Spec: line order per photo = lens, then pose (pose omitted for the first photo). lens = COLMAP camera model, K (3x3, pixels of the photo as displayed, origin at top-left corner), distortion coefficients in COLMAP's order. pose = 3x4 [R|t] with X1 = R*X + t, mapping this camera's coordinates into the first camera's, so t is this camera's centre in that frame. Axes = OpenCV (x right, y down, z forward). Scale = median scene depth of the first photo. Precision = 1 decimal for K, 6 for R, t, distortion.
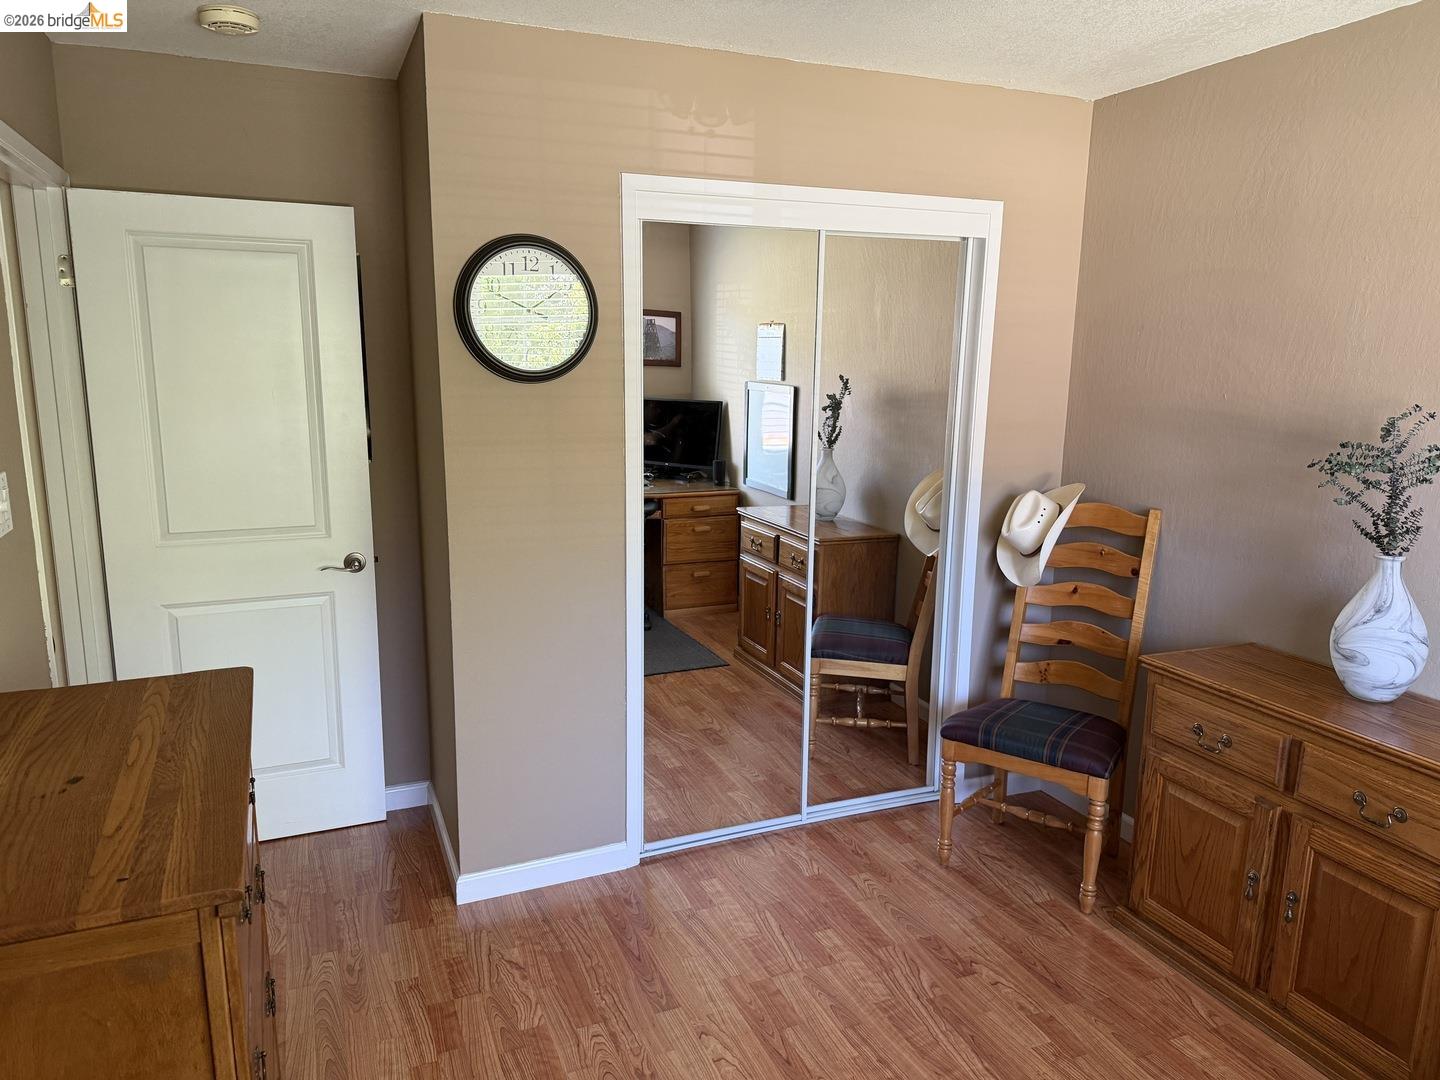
lens RADIAL K [[993.9, 0, 729.7], [0, 993.9, 543.0], [0, 0, 1]] dist [0.124093, -0.229010]
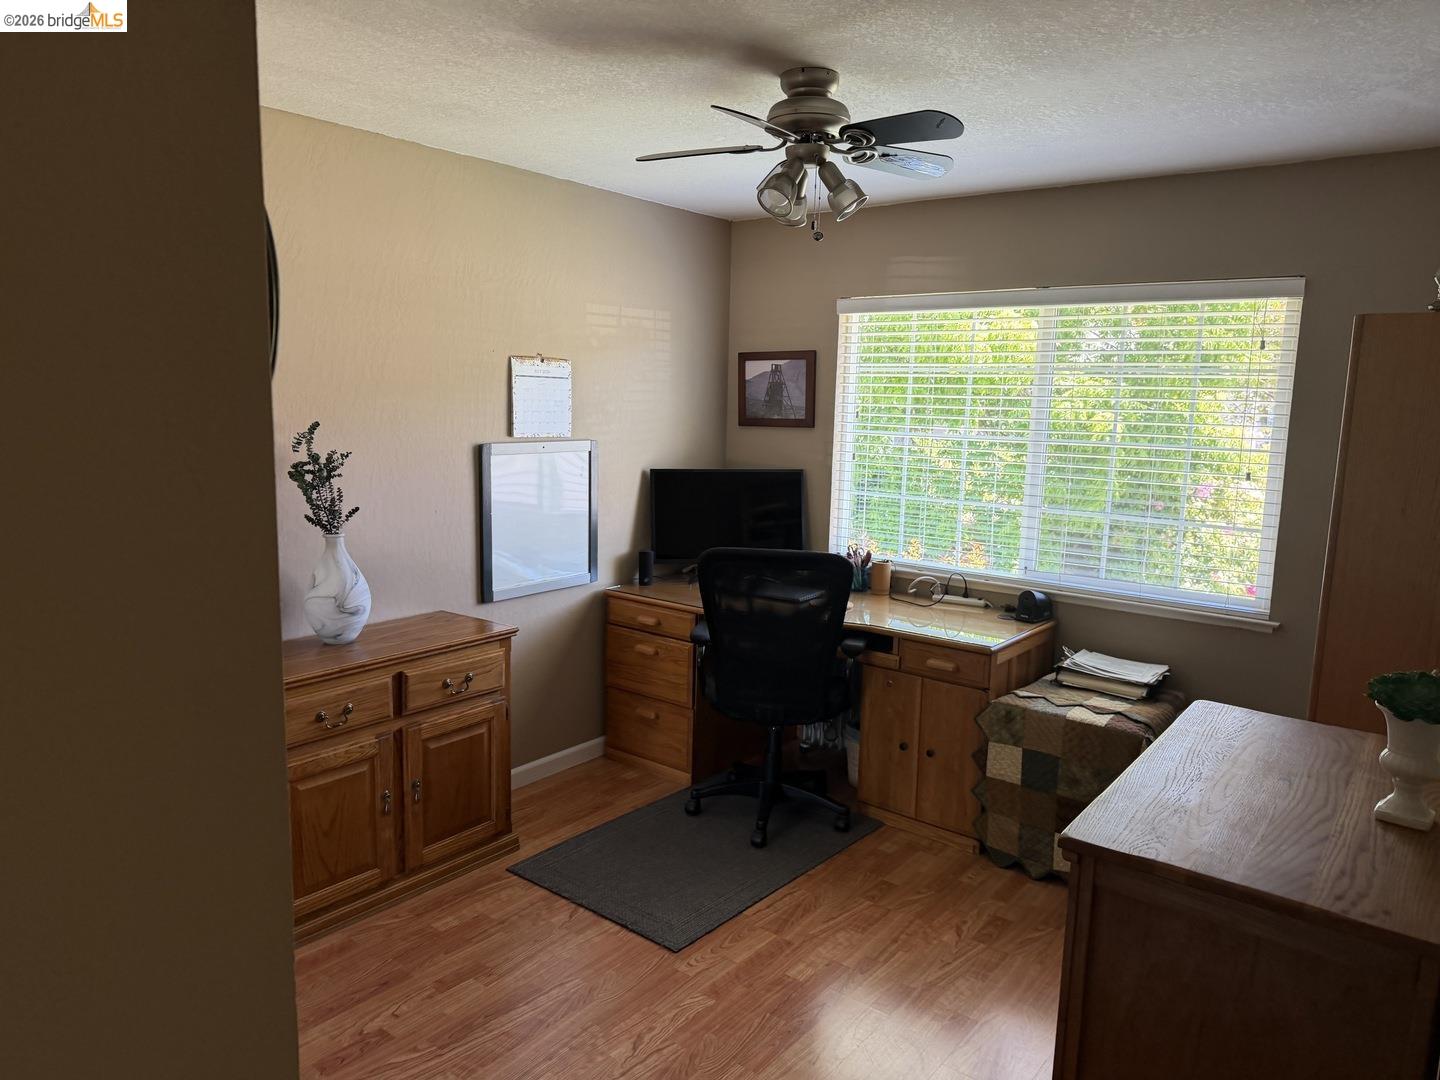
lens RADIAL K [[993.9, 0, 729.7], [0, 993.9, 543.0], [0, 0, 1]] dist [0.124093, -0.229010]
pose [[-0.489926, -0.169013, 0.855223, -0.729658], [0.128440, 0.956326, 0.262572, -0.251972], [-0.862250, 0.238486, -0.446821, 1.127037]]
